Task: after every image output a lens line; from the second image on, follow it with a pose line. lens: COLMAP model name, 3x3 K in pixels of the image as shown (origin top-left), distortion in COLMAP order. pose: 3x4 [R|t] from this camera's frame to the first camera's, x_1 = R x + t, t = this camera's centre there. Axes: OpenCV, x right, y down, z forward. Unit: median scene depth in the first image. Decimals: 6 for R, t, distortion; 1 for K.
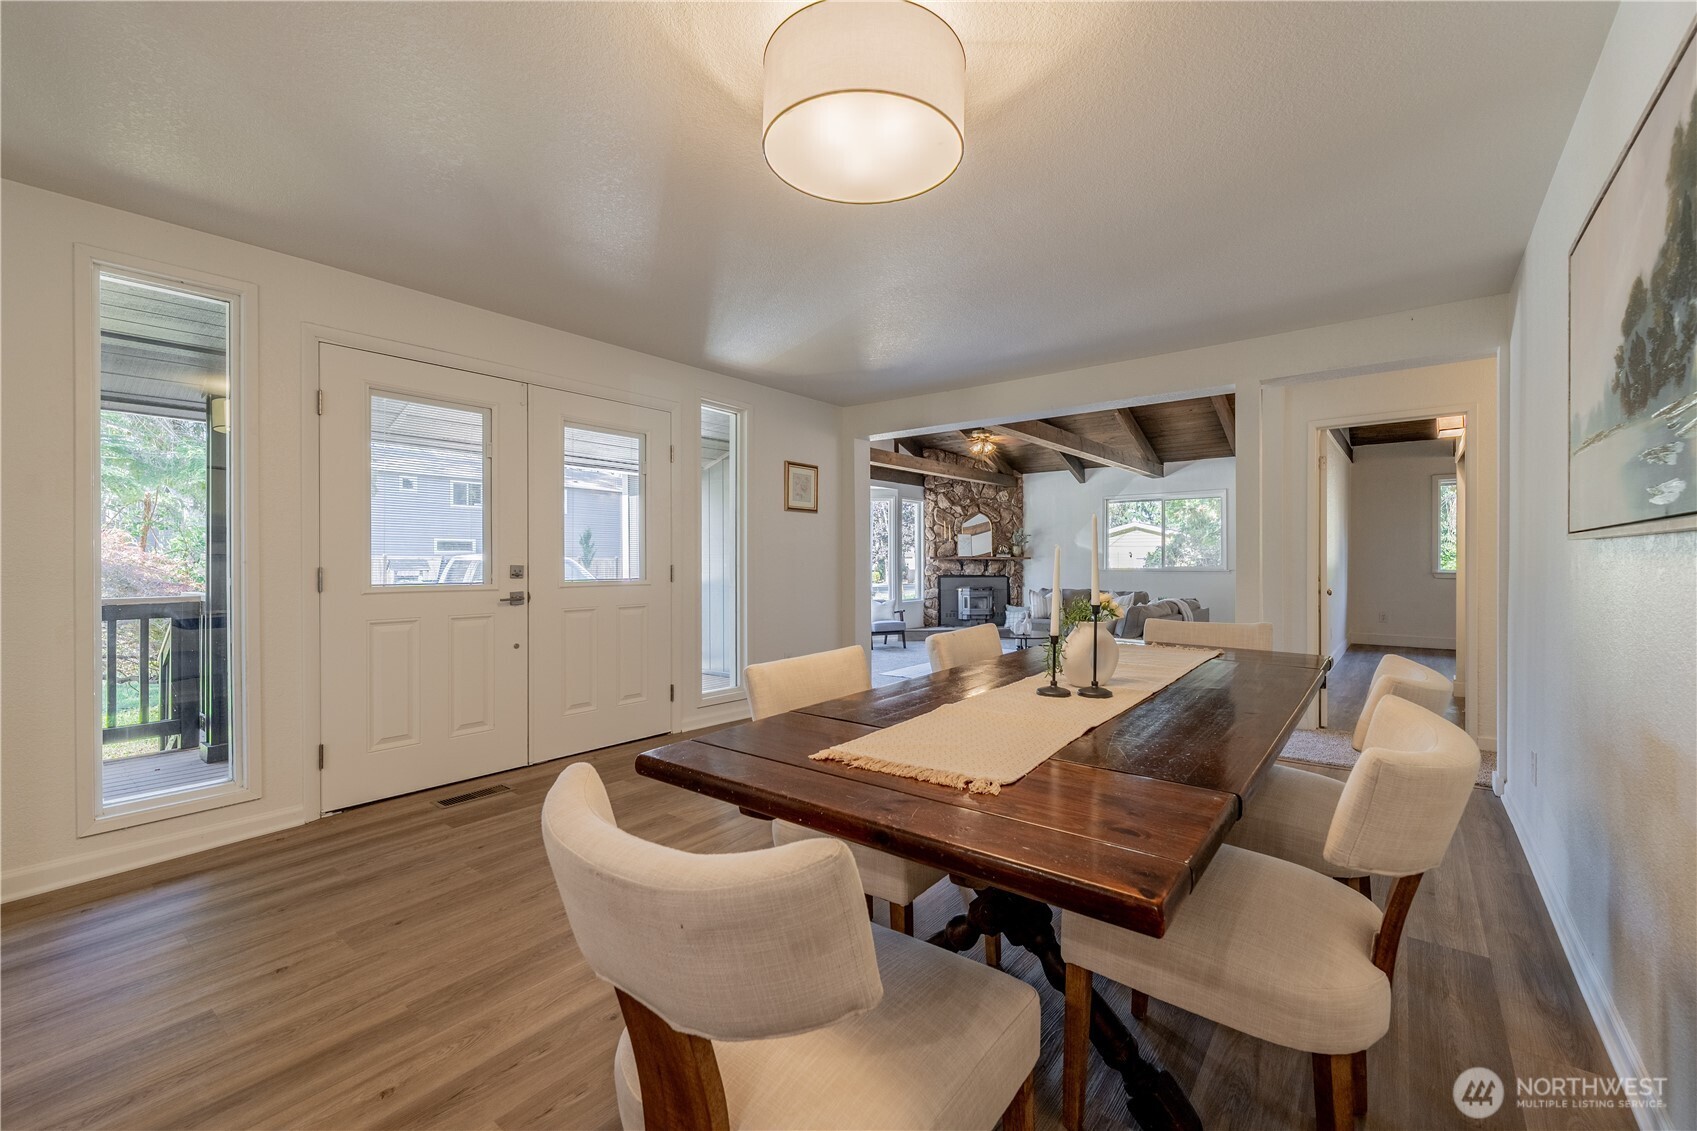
lens RADIAL K [[684.3, 0, 841.9], [0, 684.3, 562.0], [0, 0, 1]] dist [0.001469, -0.002255]
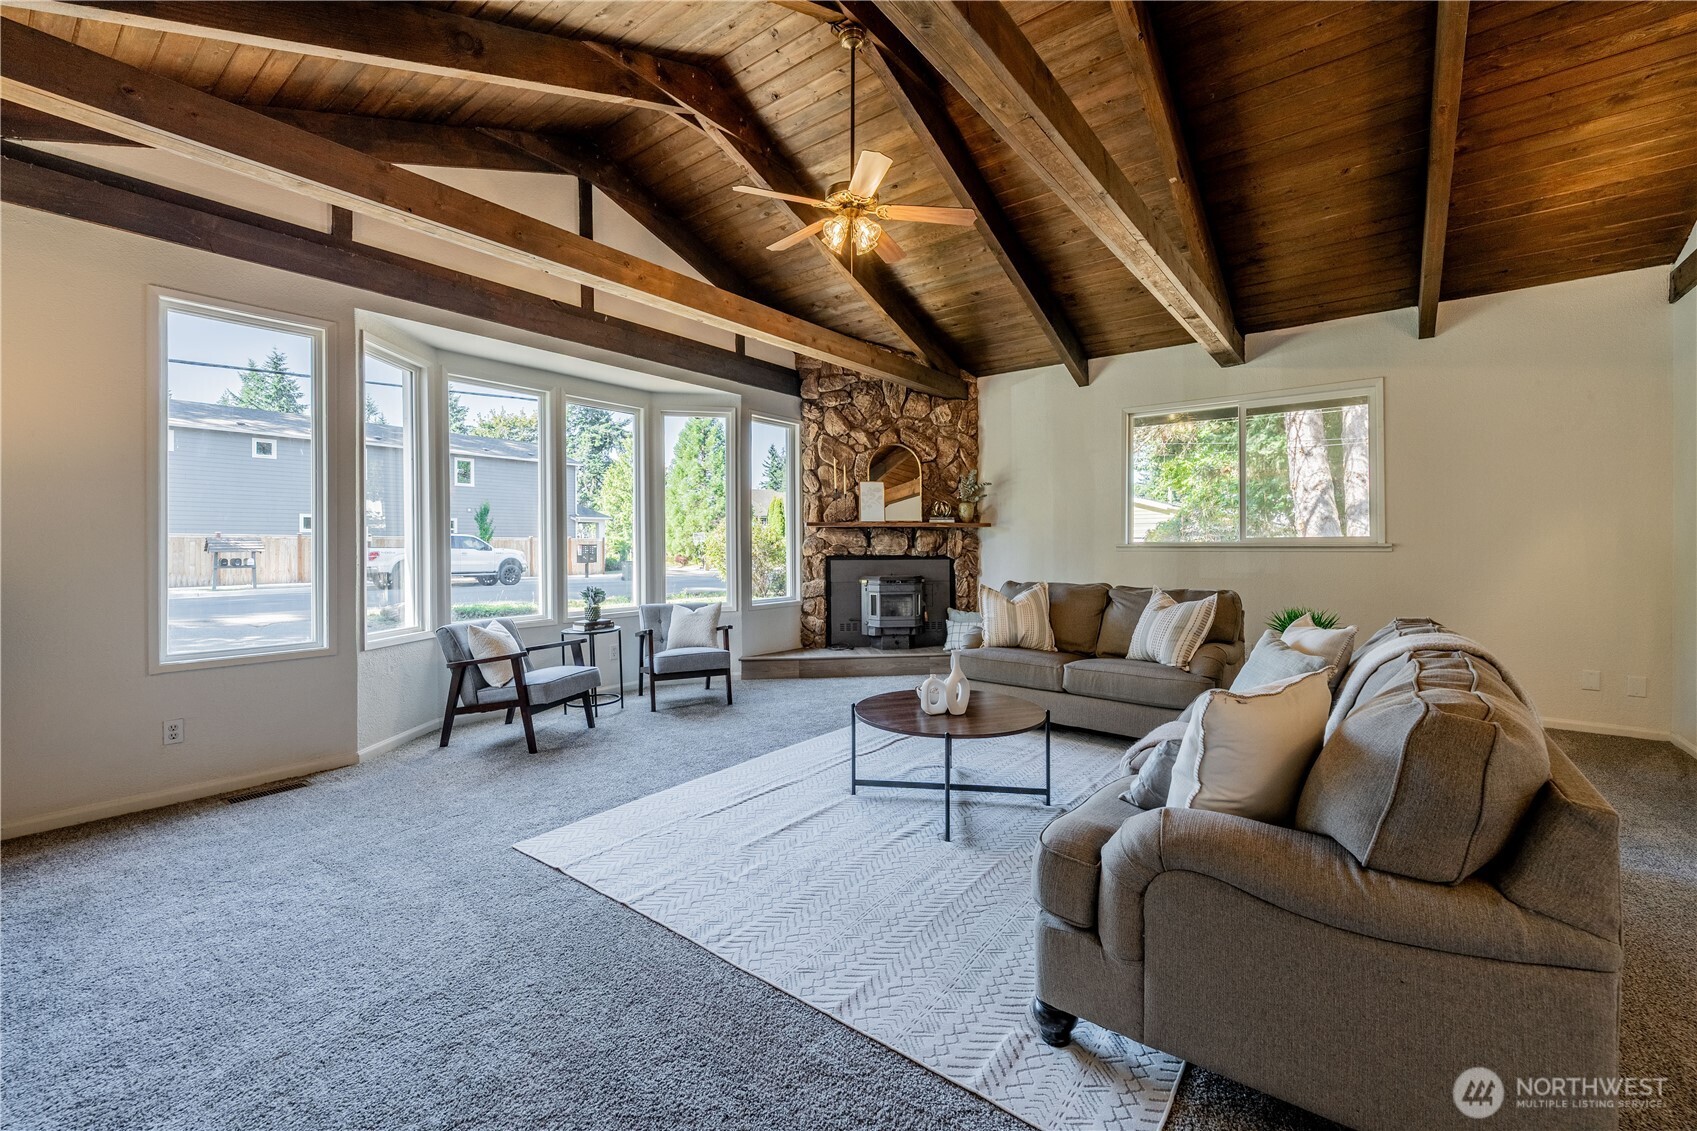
lens RADIAL K [[684.3, 0, 832.7], [0, 684.3, 540.1], [0, 0, 1]] dist [0.001469, -0.002255]
pose [[0.999920, -0.000654, 0.012593, 0.139656], [0.000737, 0.999978, -0.006545, 0.010265], [-0.012588, 0.006554, 0.999899, 0.443724]]
